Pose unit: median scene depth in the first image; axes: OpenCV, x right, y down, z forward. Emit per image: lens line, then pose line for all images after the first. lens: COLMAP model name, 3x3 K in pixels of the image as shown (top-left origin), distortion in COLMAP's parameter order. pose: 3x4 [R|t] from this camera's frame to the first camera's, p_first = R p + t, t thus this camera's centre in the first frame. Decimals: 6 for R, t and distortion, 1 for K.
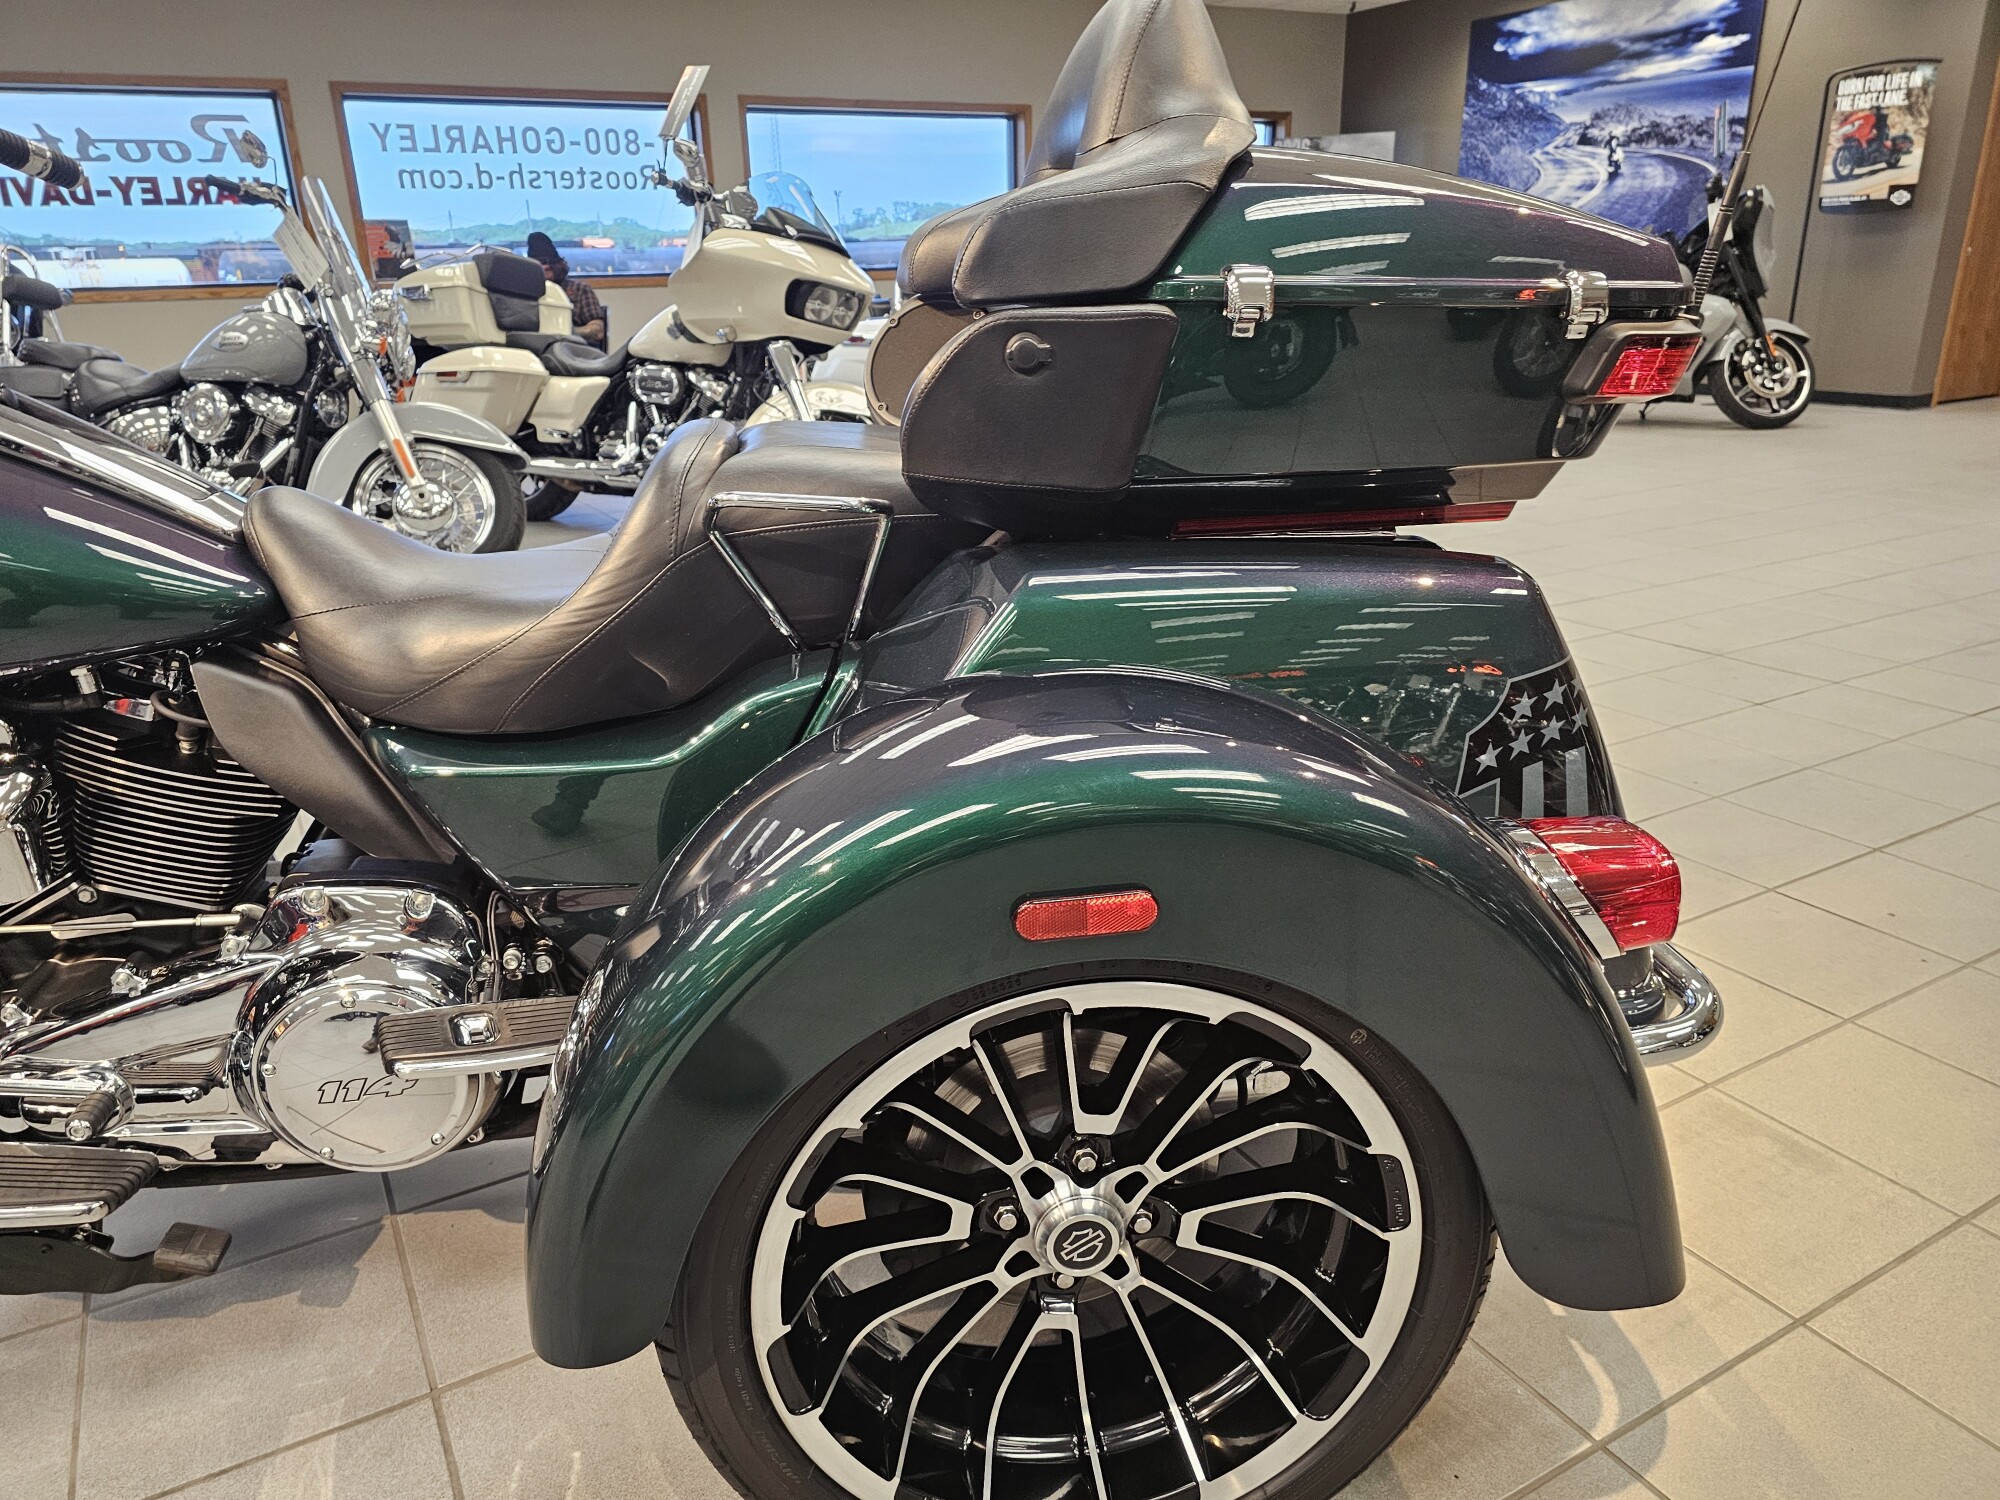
lens RADIAL K [[1355.9, 0, 954.8], [0, 1355.9, 752.3], [0, 0, 1]] dist [0.034116, -0.027796]
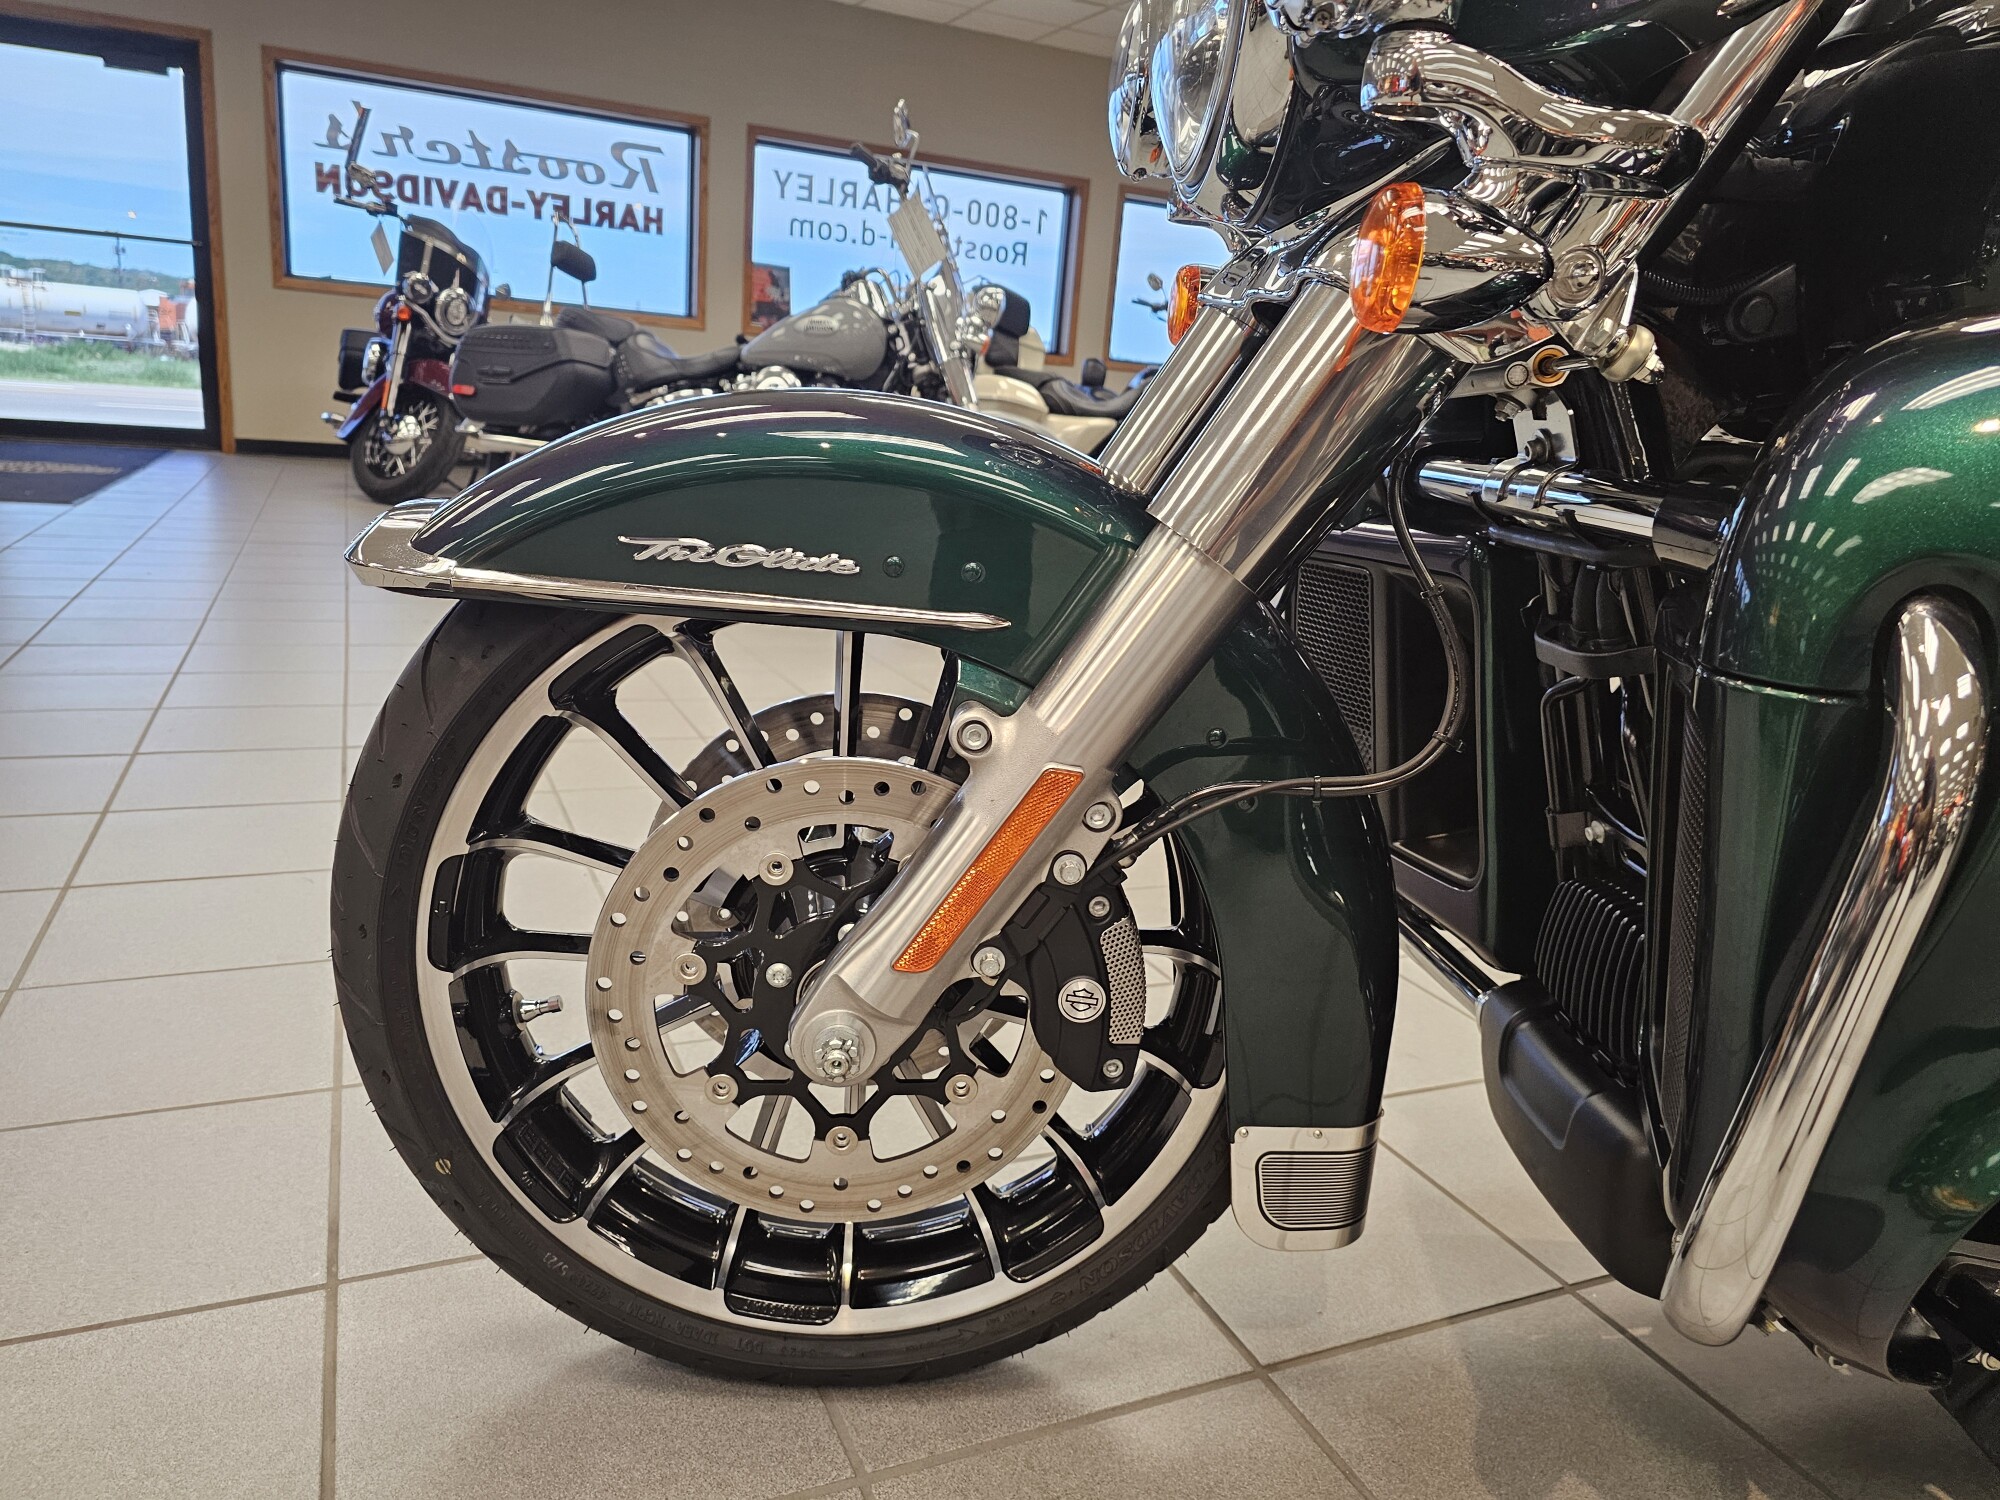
lens RADIAL K [[1346.6, 0, 994.2], [0, 1346.6, 738.3], [0, 0, 1]] dist [0.042522, -0.038245]
pose [[0.991188, 0.122636, -0.050074, -0.155025], [-0.126872, 0.987577, -0.092709, 0.022843], [0.038083, 0.098245, 0.994433, 0.053322]]
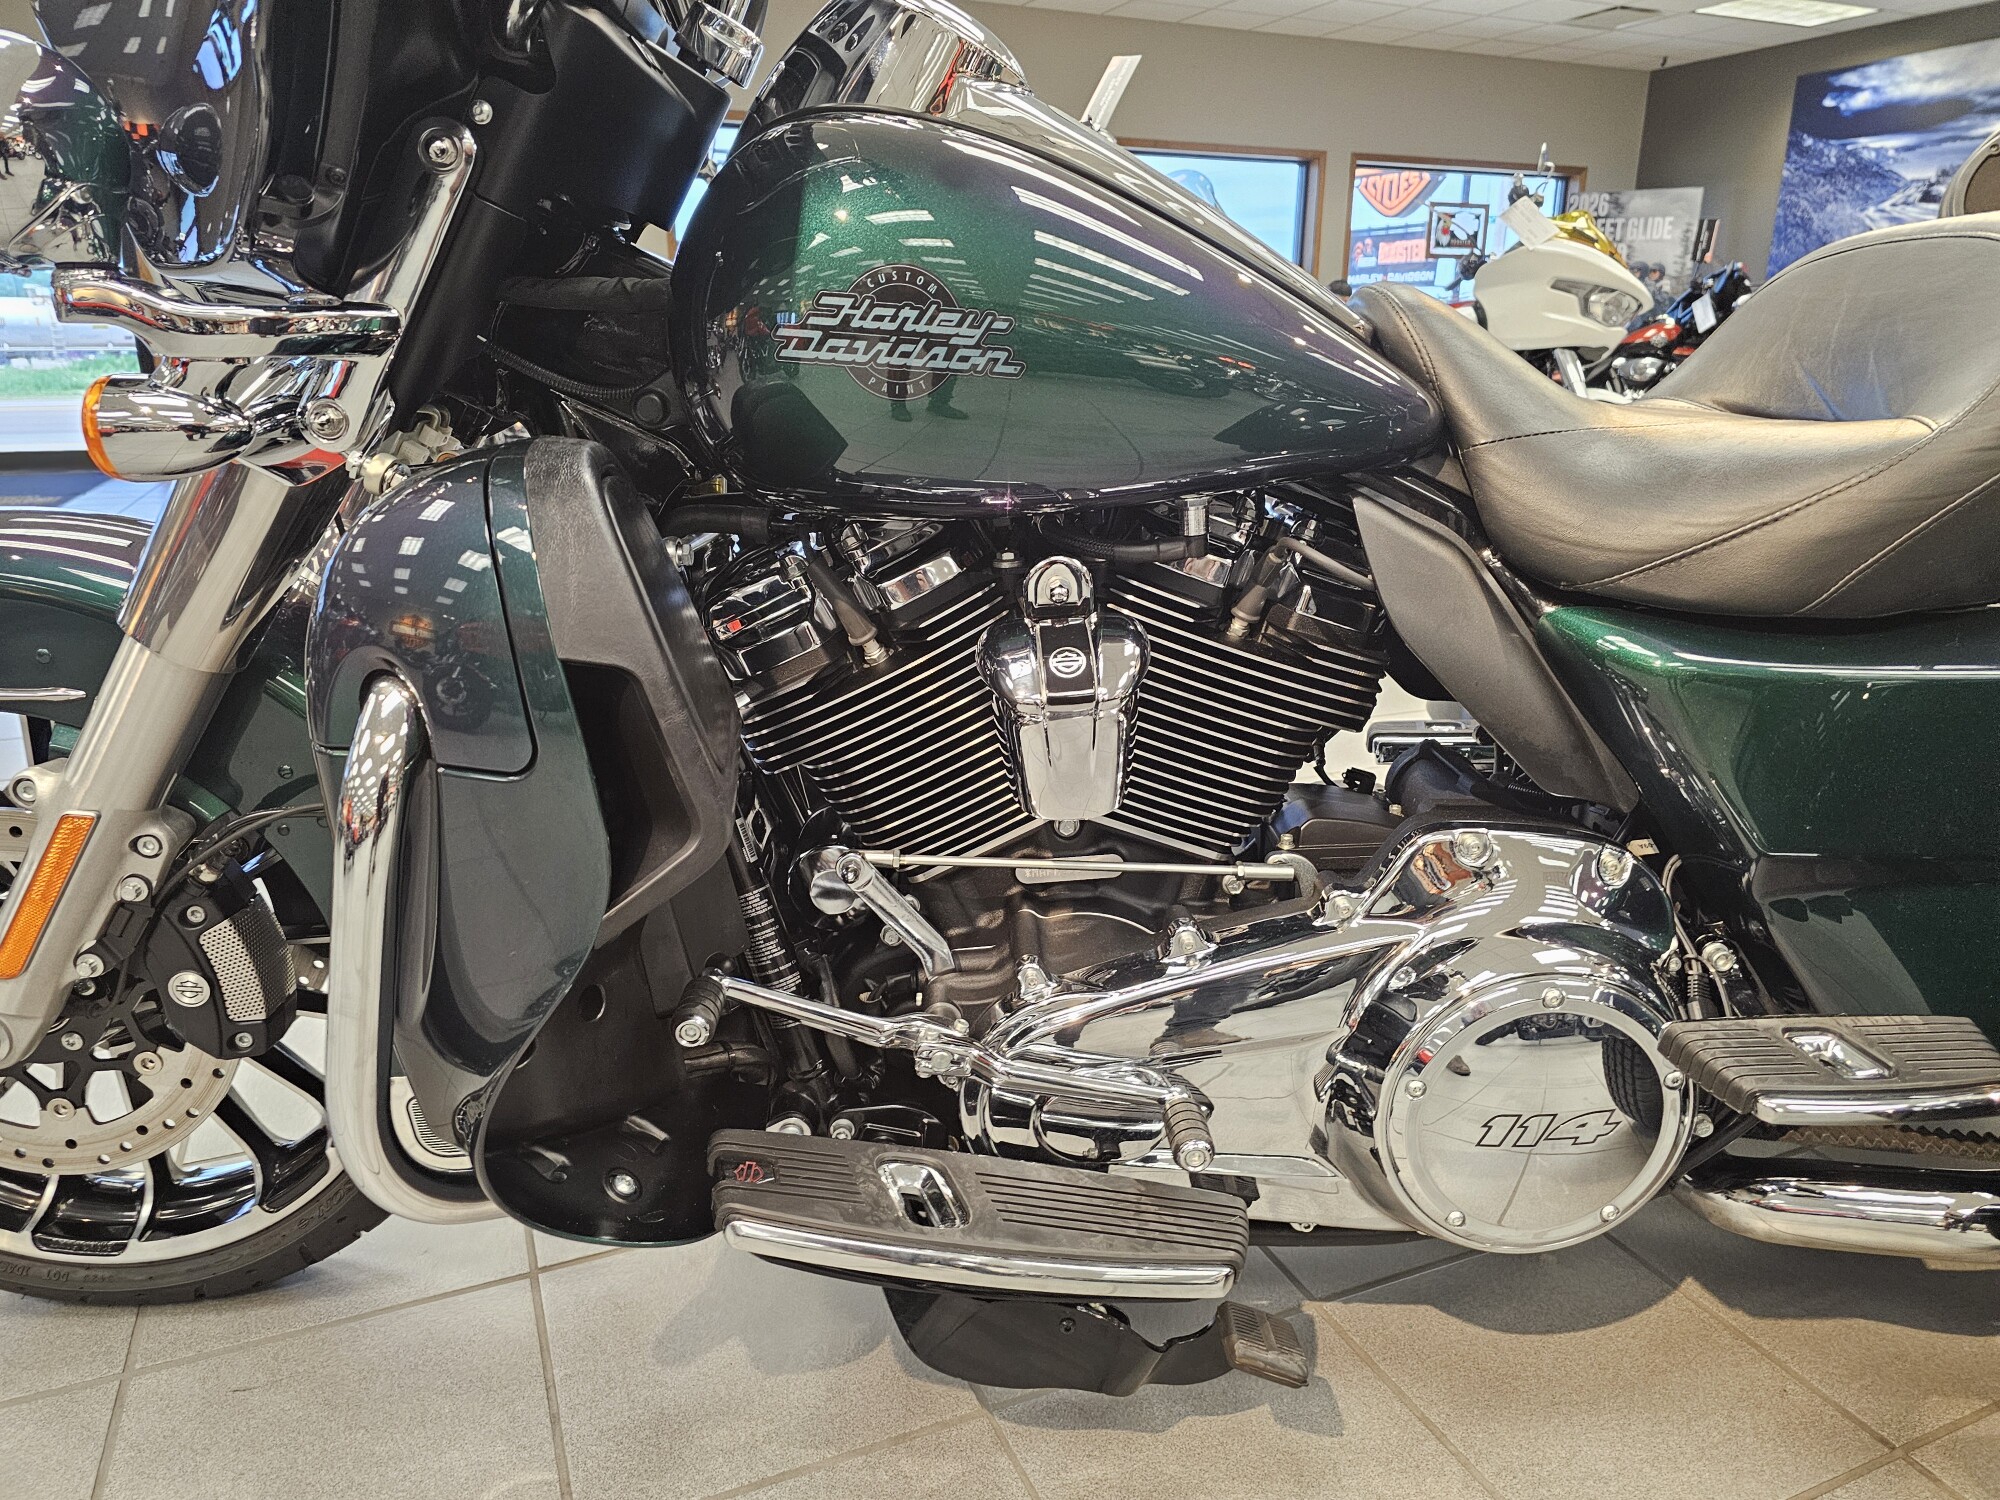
lens RADIAL K [[1346.8, 0, 997.1], [0, 1346.8, 731.0], [0, 0, 1]] dist [0.032149, -0.019163]
pose [[0.994960, 0.058532, -0.081415, -0.087734], [-0.063136, 0.996478, -0.055181, 0.013219], [0.077899, 0.060043, 0.995152, 0.038347]]
